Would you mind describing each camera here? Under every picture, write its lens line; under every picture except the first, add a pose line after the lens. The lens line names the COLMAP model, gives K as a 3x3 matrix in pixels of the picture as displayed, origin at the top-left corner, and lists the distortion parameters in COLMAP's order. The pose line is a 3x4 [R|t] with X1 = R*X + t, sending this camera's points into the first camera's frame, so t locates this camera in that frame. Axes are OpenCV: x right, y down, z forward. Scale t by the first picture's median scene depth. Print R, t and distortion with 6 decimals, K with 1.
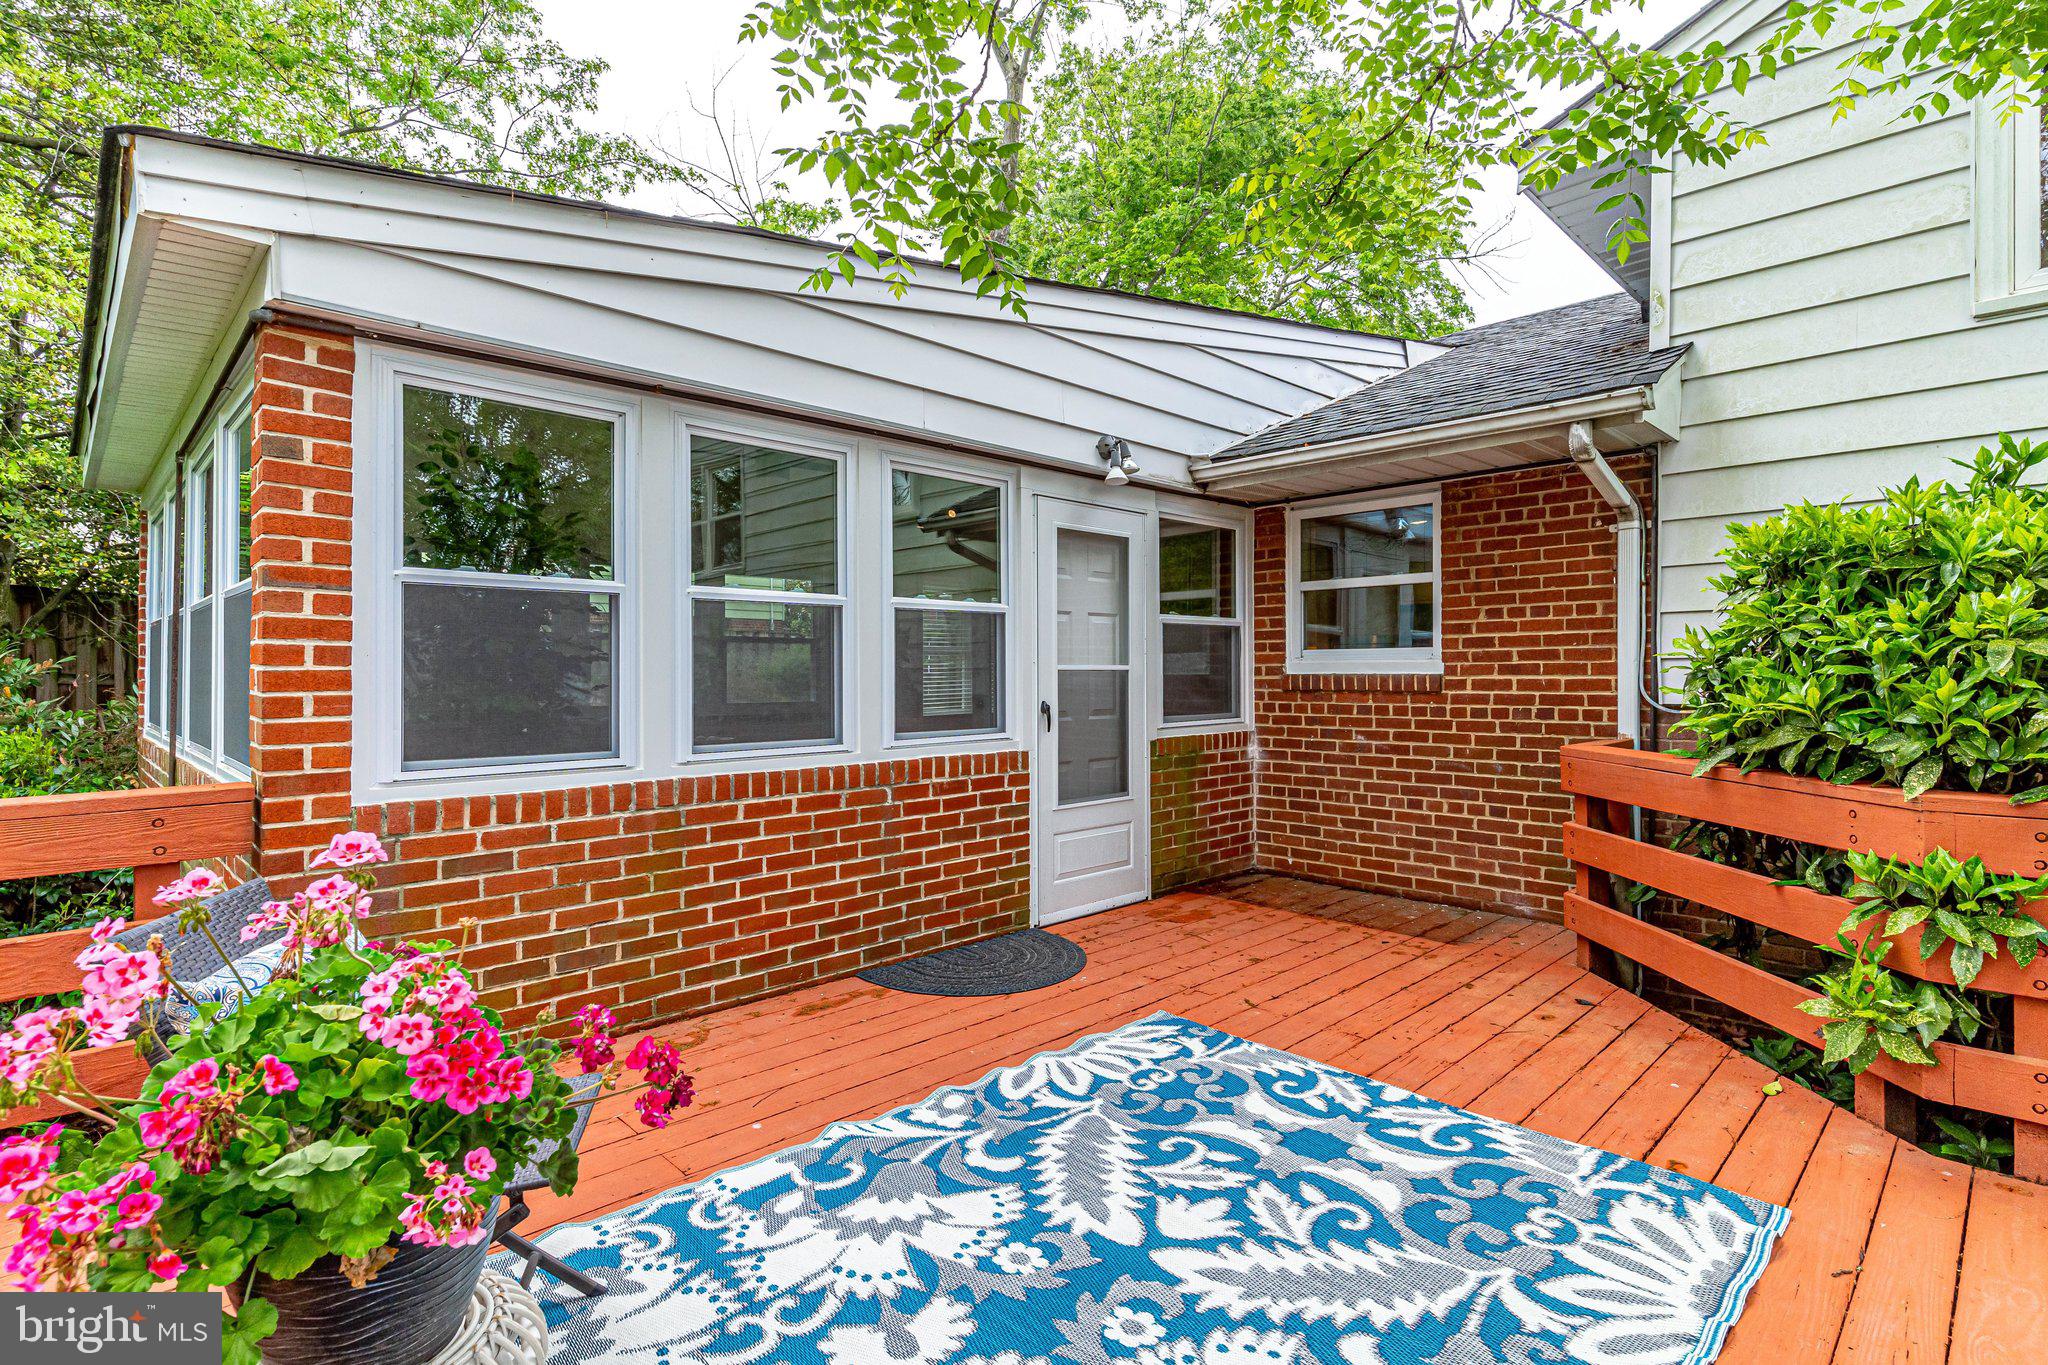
lens RADIAL K [[987.6, 0, 1044.2], [0, 987.6, 702.4], [0, 0, 1]] dist [0.004611, -0.001347]
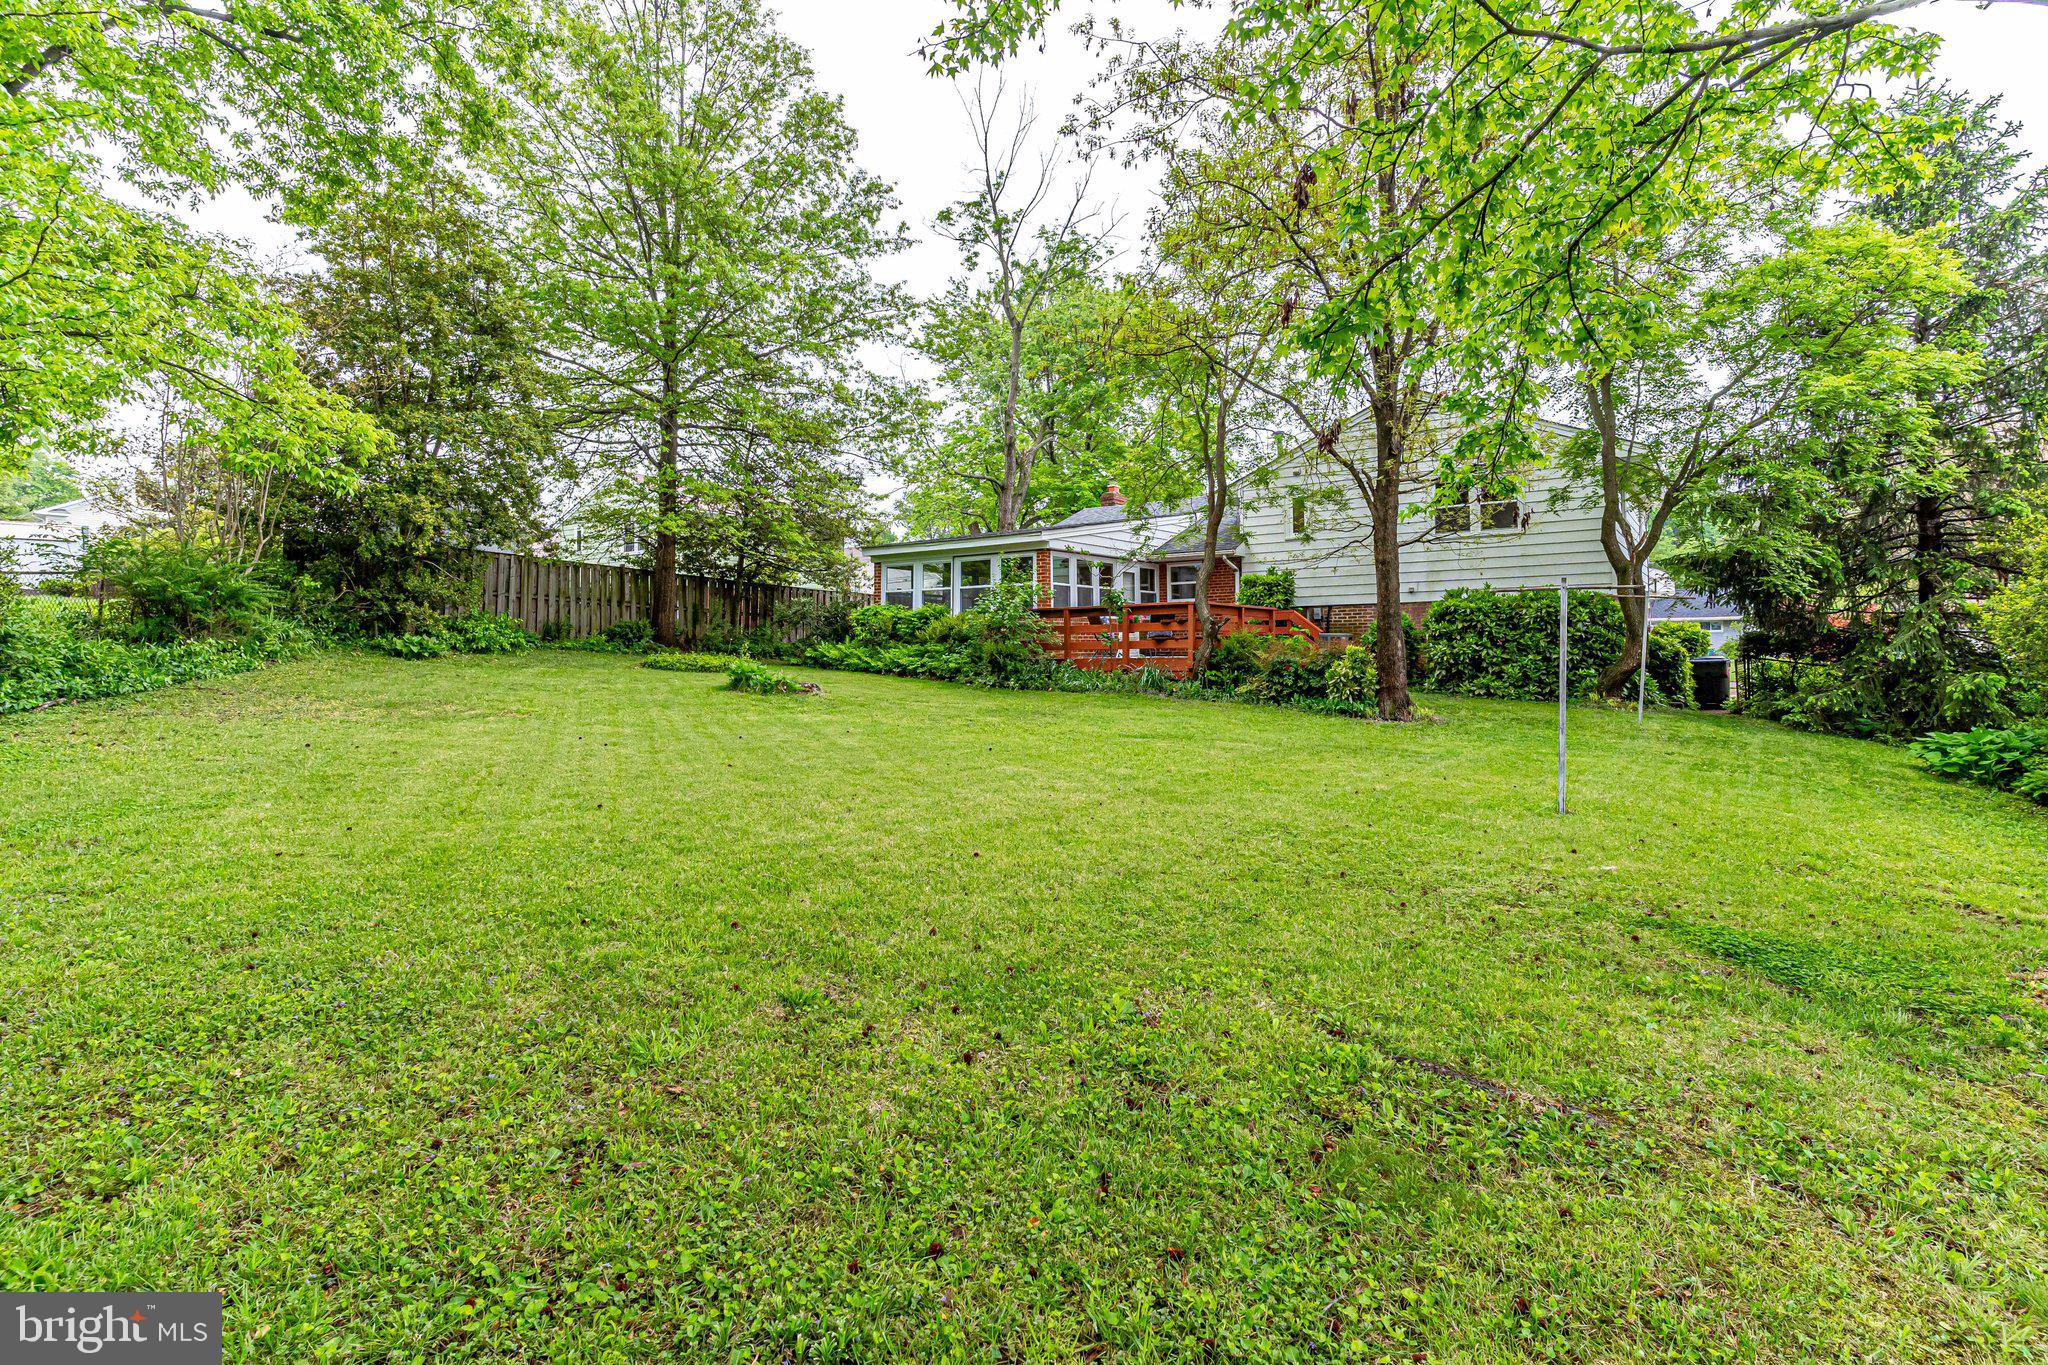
lens RADIAL K [[987.6, 0, 1013.1], [0, 987.6, 629.2], [0, 0, 1]] dist [0.004611, -0.001347]
pose [[0.990918, -0.000632, 0.134467, -1.710434], [0.007909, 0.998532, -0.053588, 0.521082], [-0.134236, 0.054165, 0.989468, -5.374595]]
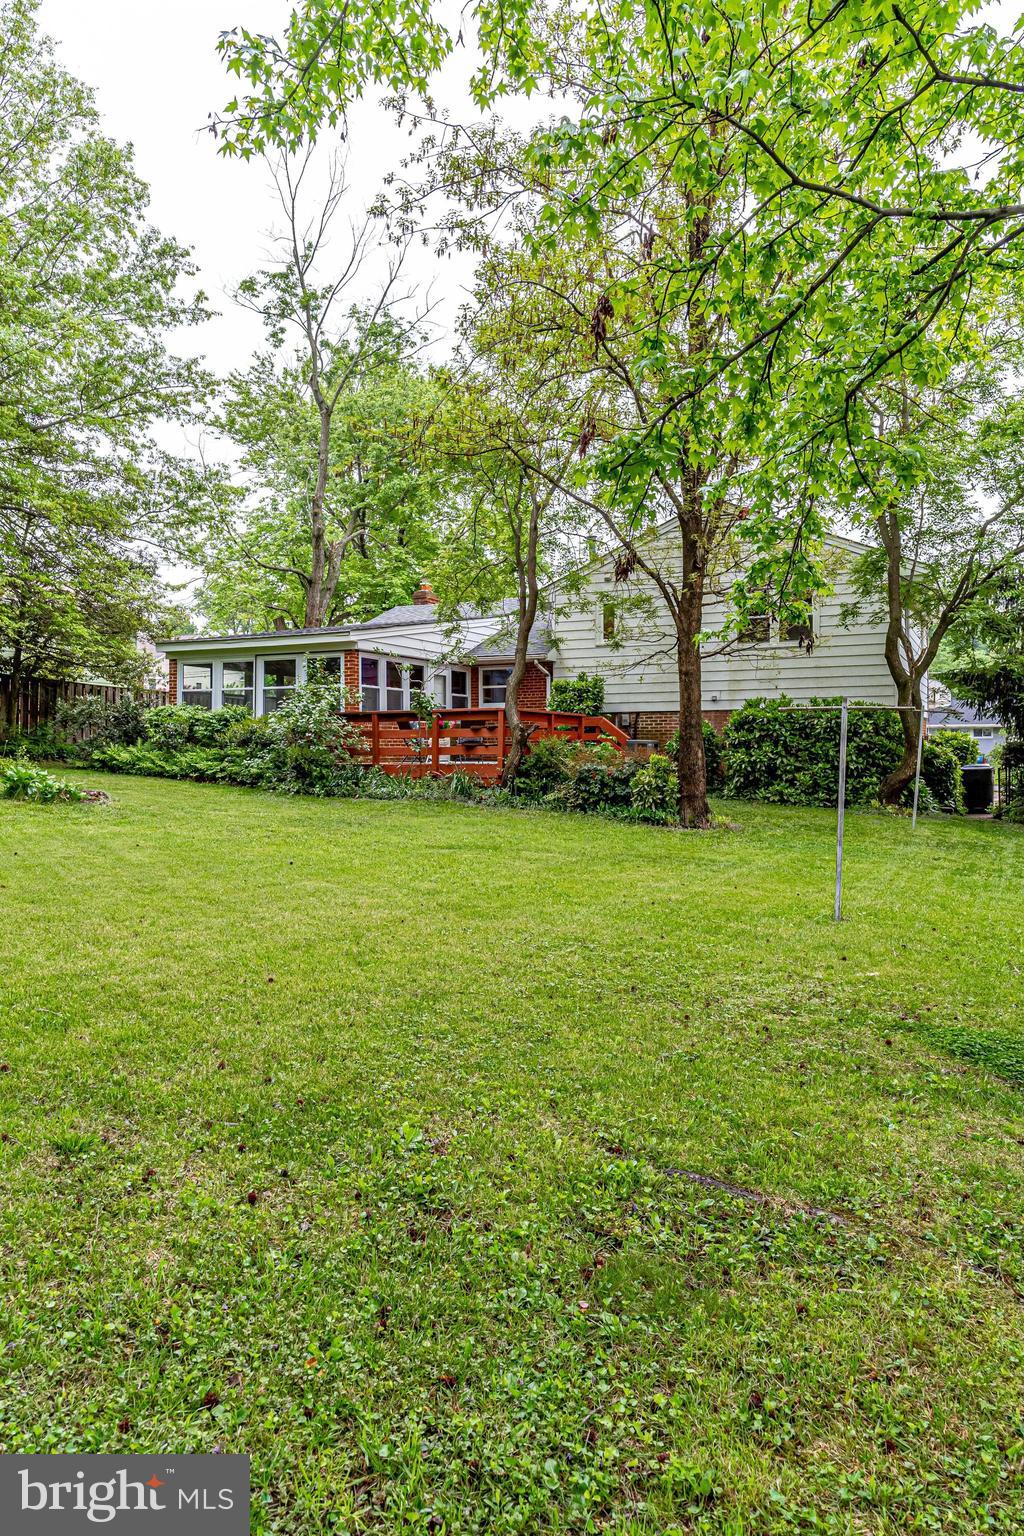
lens RADIAL K [[1016.5, 0, 489.8], [0, 1016.5, 772.4], [0, 0, 1]] dist [0.004222, -0.001994]
pose [[0.955824, -0.001950, 0.293933, -1.696326], [0.004983, 0.999942, -0.009569, 0.491006], [-0.293897, 0.010611, 0.955778, -5.399133]]
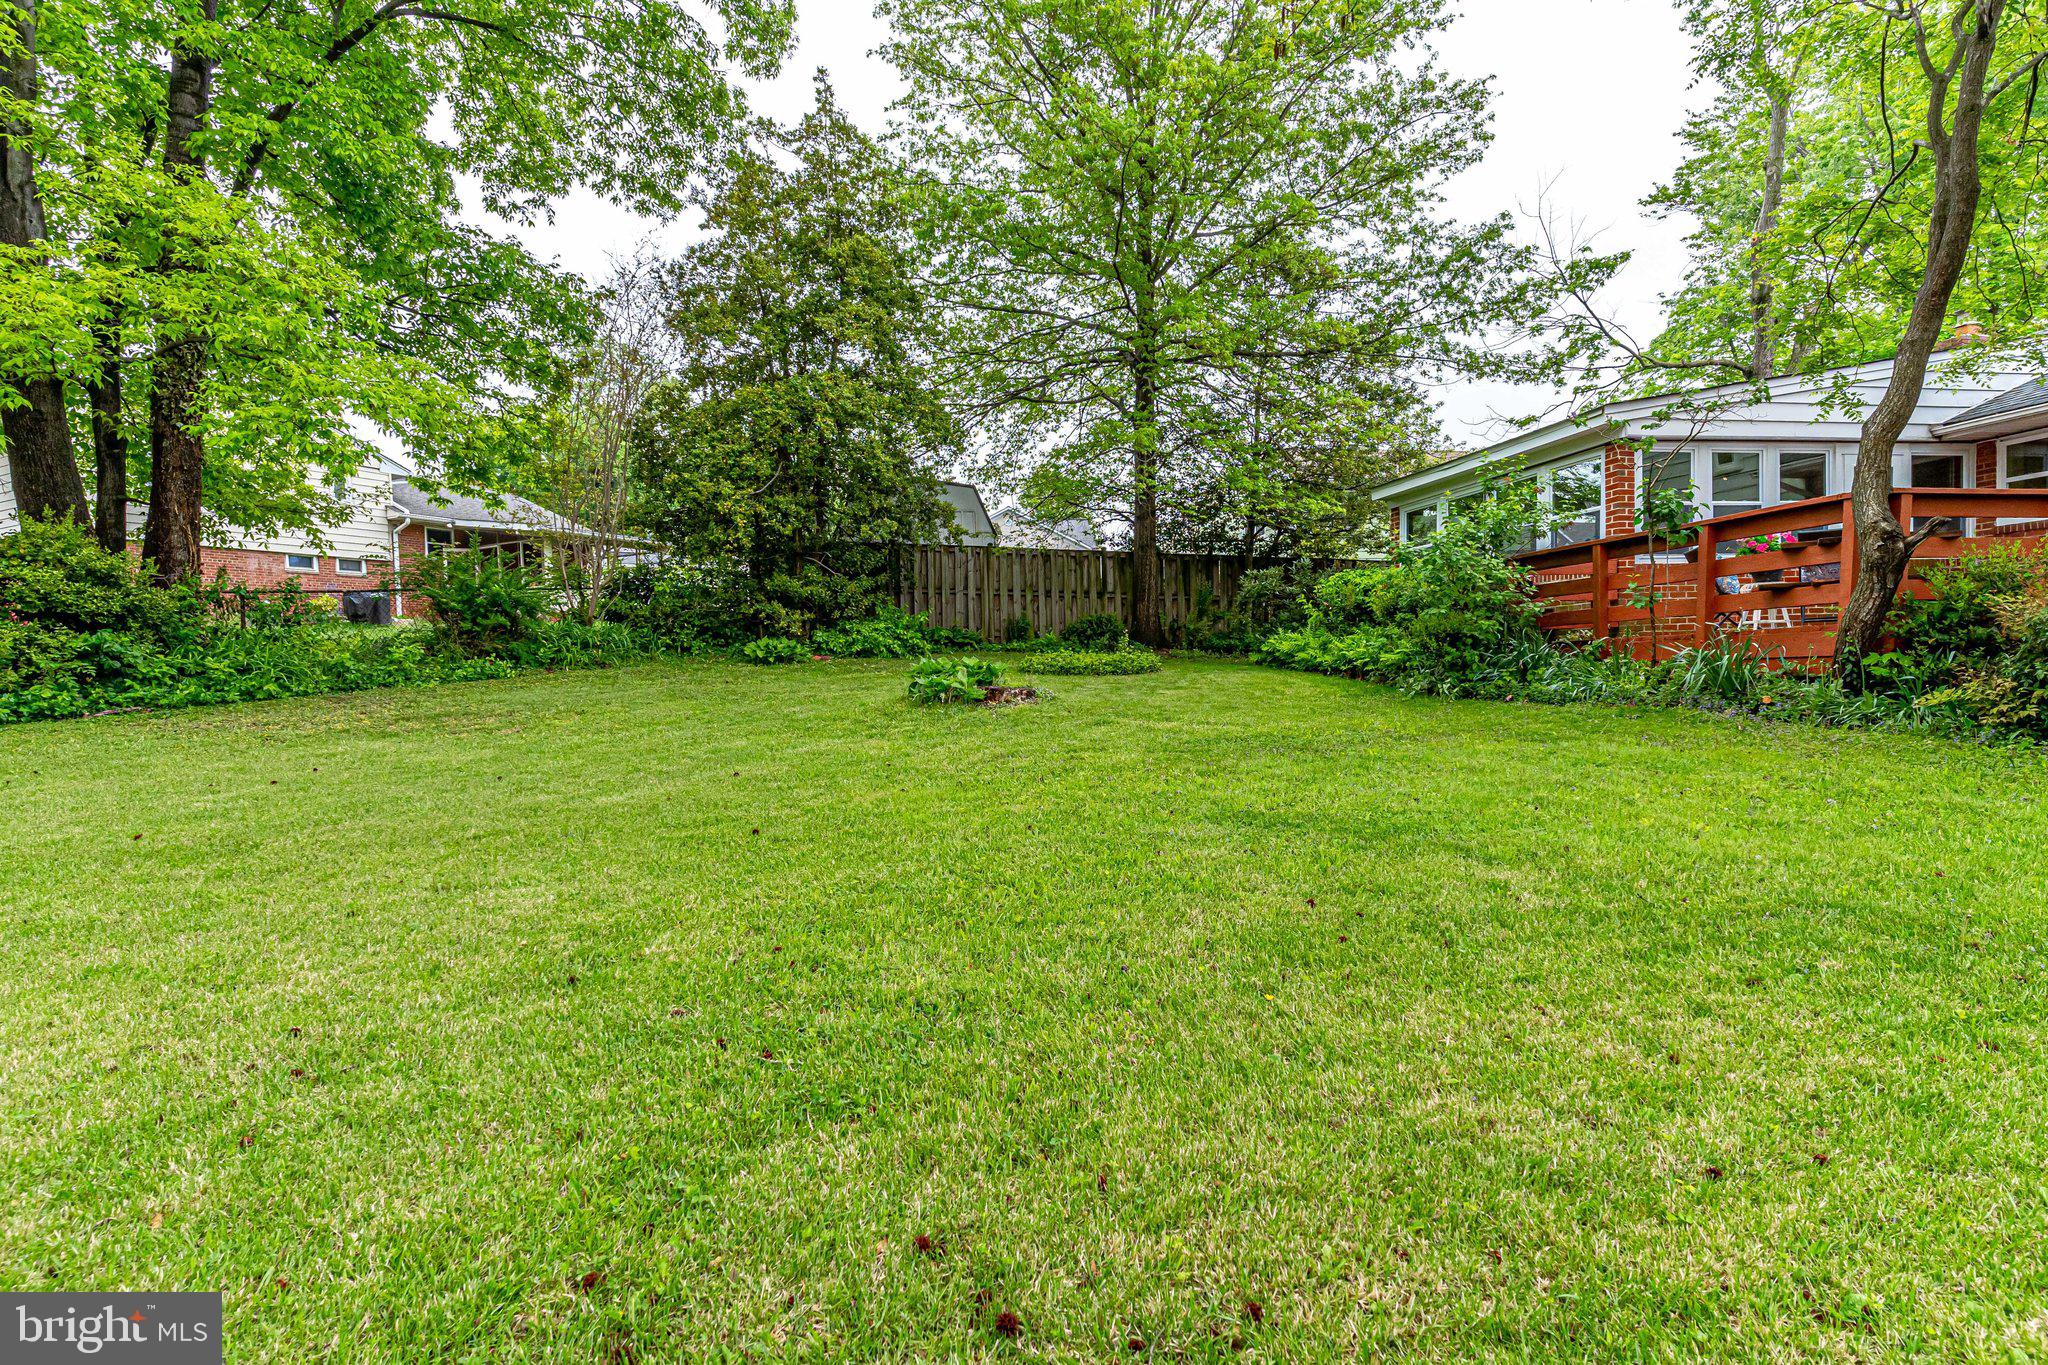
lens RADIAL K [[1041.3, 0, 1056.3], [0, 1041.3, 722.6], [0, 0, 1]] dist [-0.003137, 0.001134]
pose [[0.821957, 0.006381, -0.569514, -0.204365], [0.008537, 0.999687, 0.023521, 0.549480], [0.569486, -0.024195, 0.821645, -3.274237]]
